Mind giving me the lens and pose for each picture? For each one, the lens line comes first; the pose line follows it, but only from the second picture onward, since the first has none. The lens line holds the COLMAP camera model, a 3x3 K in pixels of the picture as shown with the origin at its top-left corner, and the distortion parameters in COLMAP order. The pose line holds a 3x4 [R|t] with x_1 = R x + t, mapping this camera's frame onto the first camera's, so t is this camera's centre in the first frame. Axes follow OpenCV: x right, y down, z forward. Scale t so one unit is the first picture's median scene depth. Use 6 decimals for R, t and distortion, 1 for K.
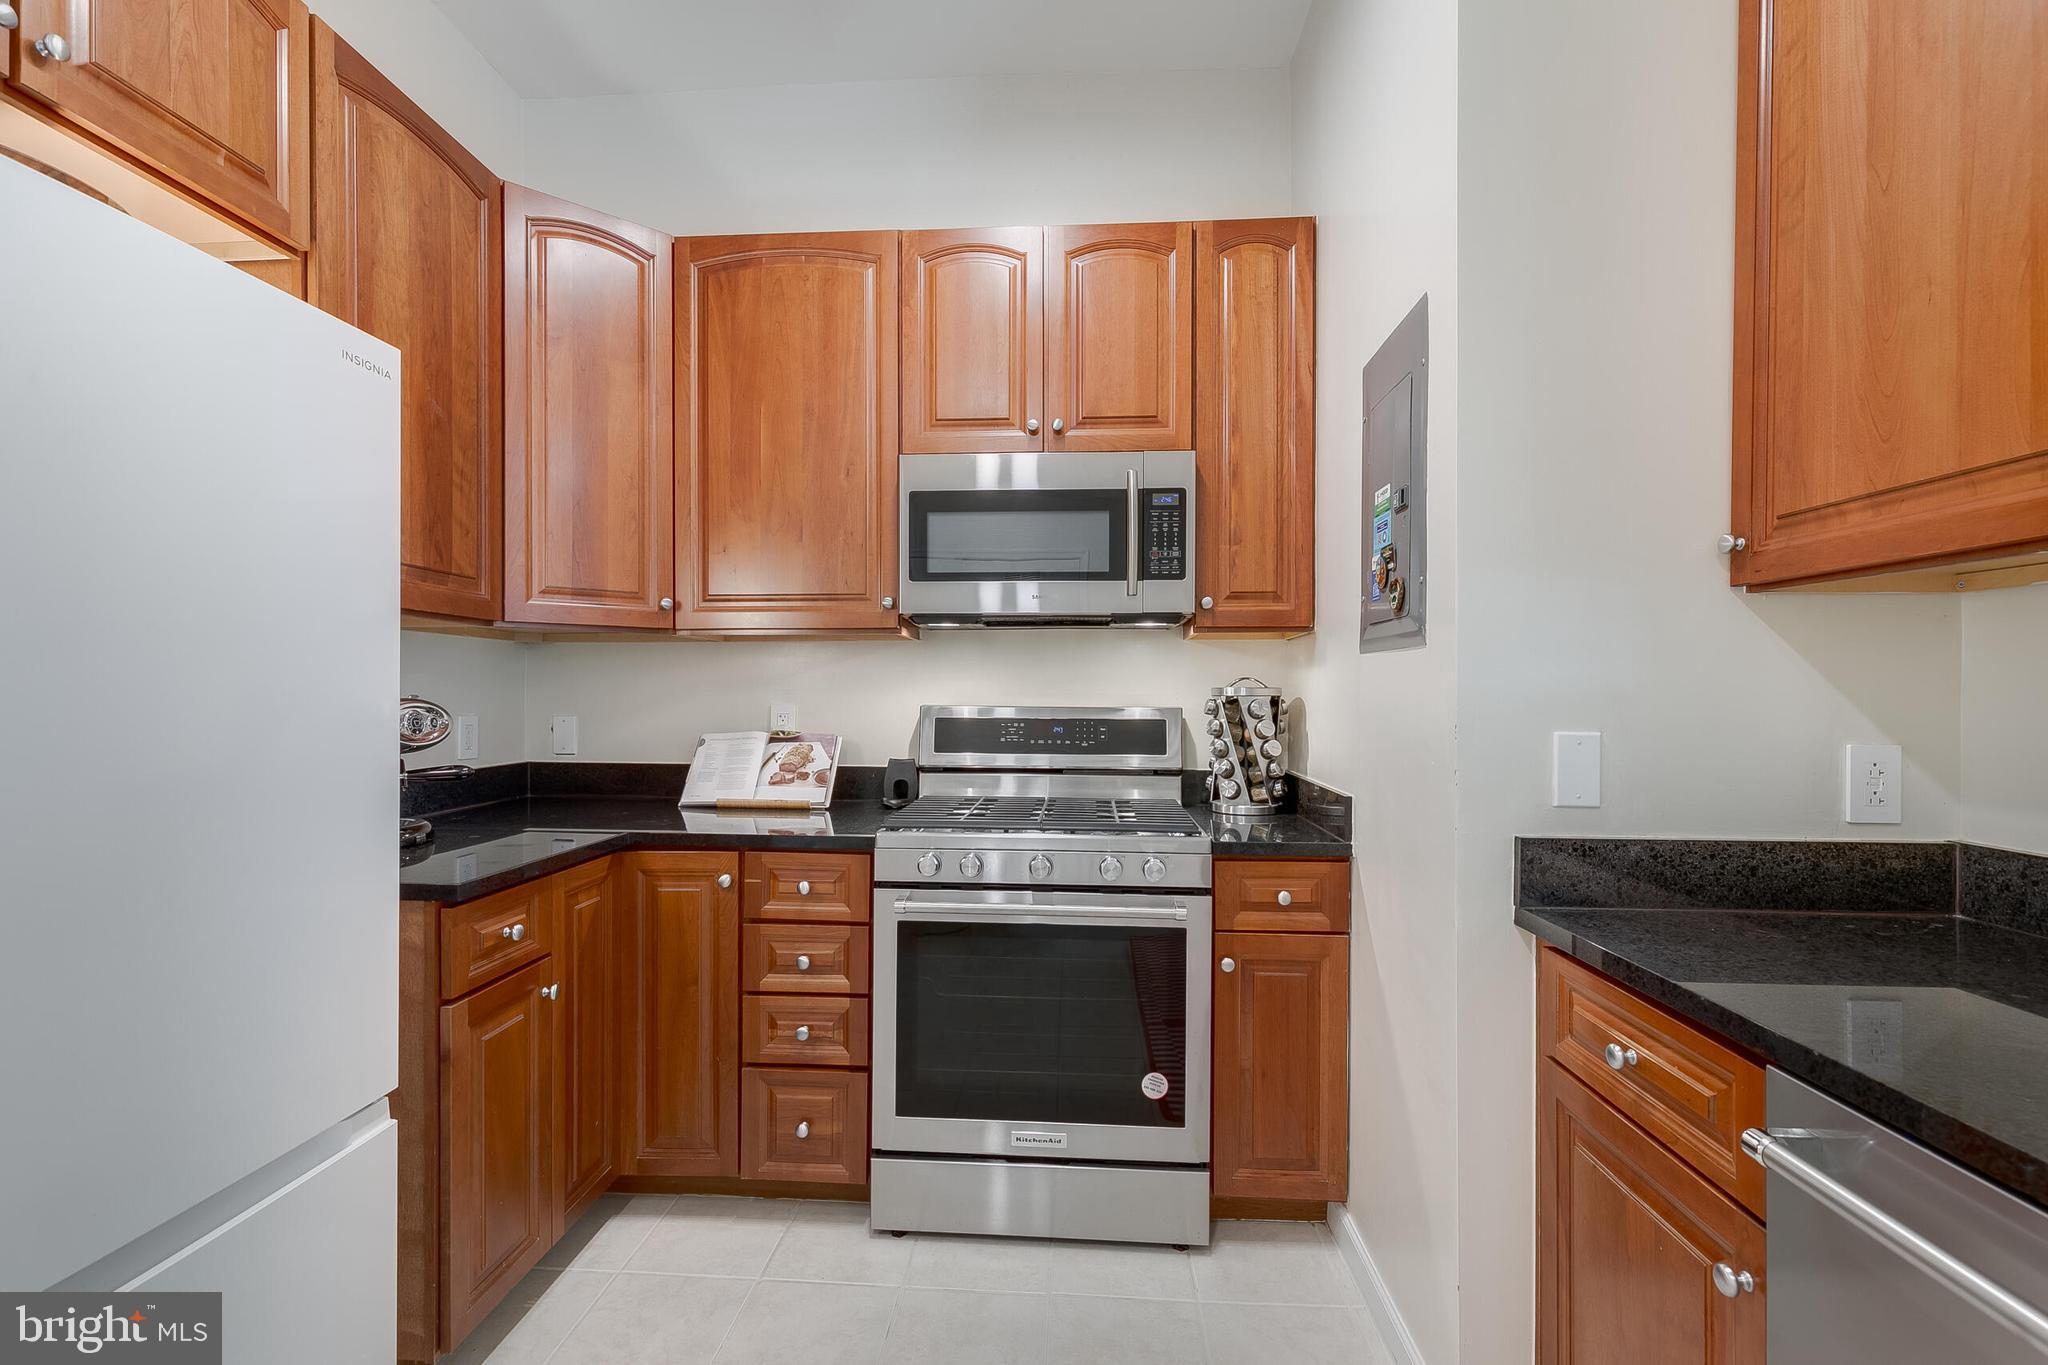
lens RADIAL K [[918.8, 0, 1019.7], [0, 918.8, 691.4], [0, 0, 1]] dist [0.006281, -0.001358]
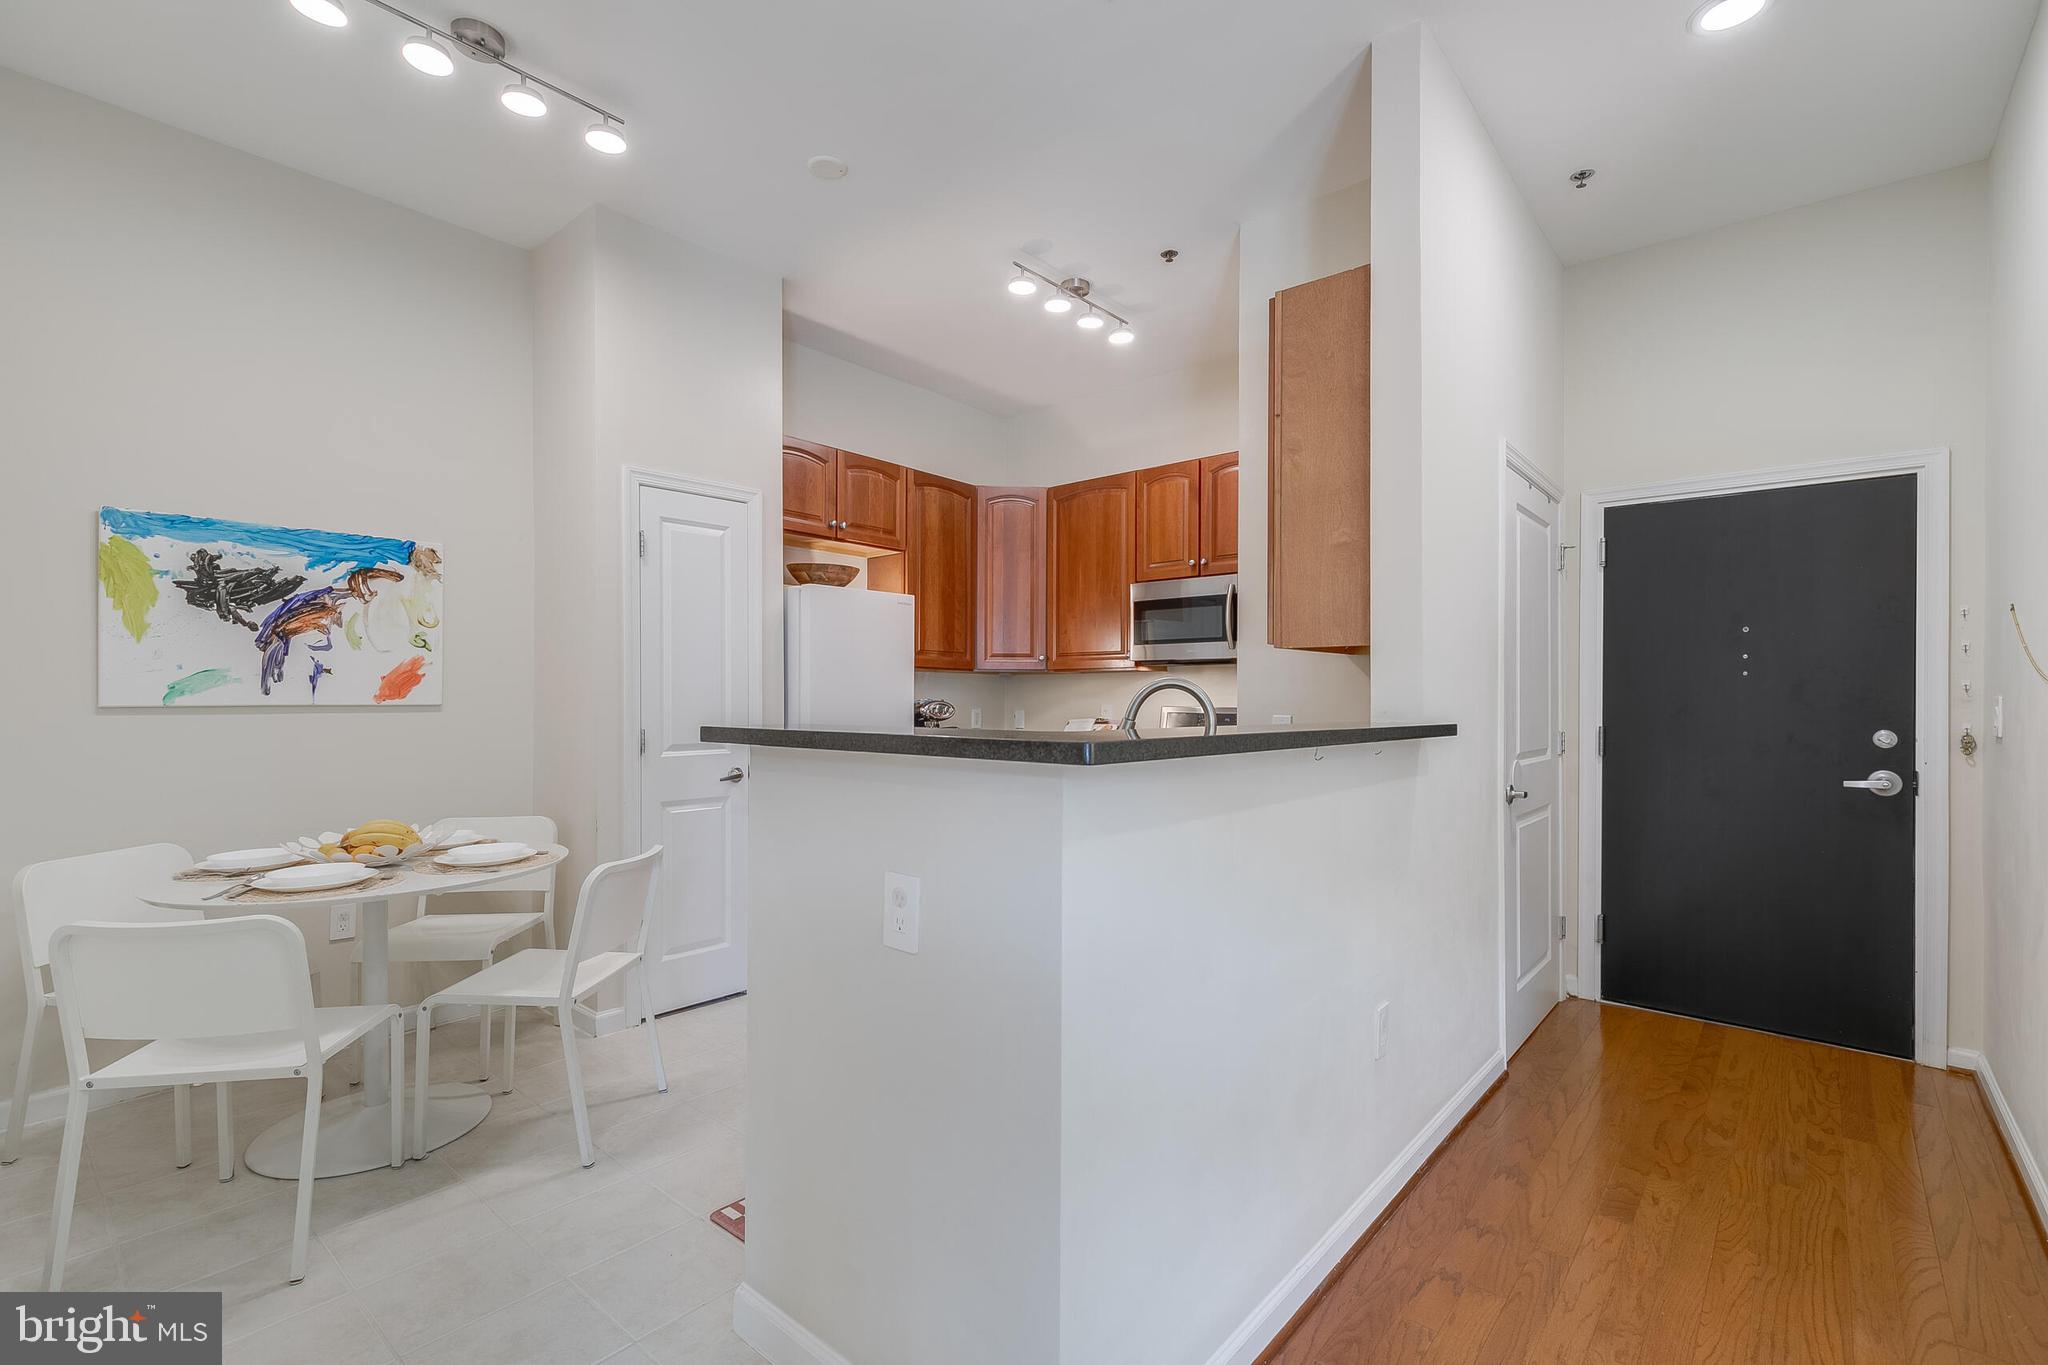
lens RADIAL K [[918.8, 0, 1020.6], [0, 918.8, 694.5], [0, 0, 1]] dist [0.006281, -0.001358]
pose [[0.796669, -0.002251, -0.604412, 1.005688], [-0.002299, 0.999975, -0.006754, 0.005591], [0.604412, 0.006770, 0.796643, -0.864347]]
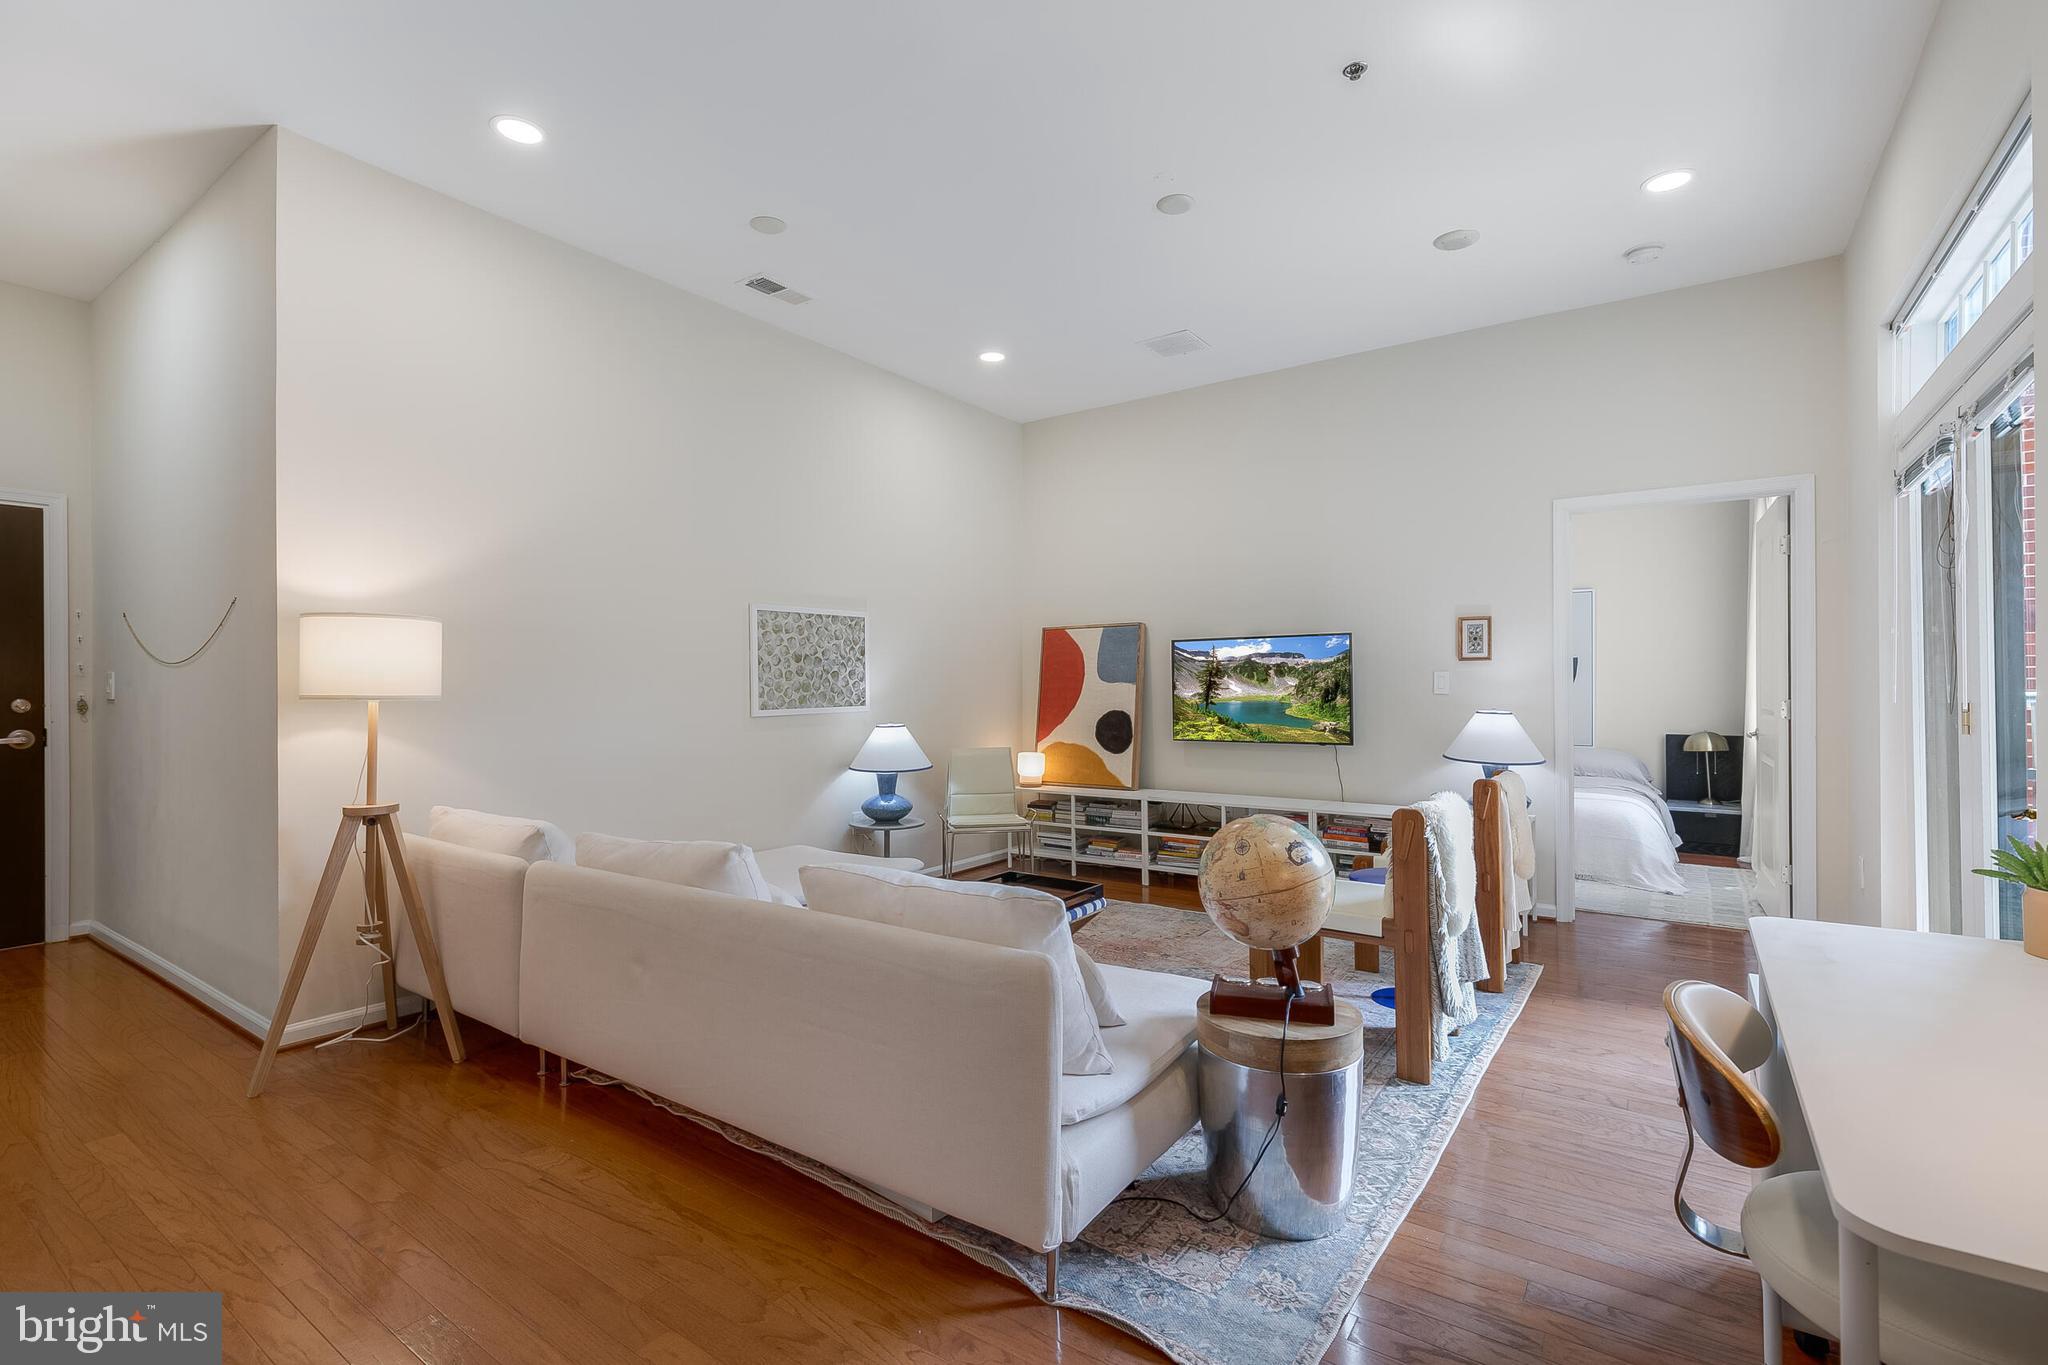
lens RADIAL K [[918.8, 0, 1012.9], [0, 918.8, 684.7], [0, 0, 1]] dist [0.006281, -0.001358]
pose [[0.528265, -0.009066, 0.849031, 0.654177], [0.012376, 0.999919, 0.002977, 0.040902], [-0.848989, 0.008935, 0.528334, -1.686742]]
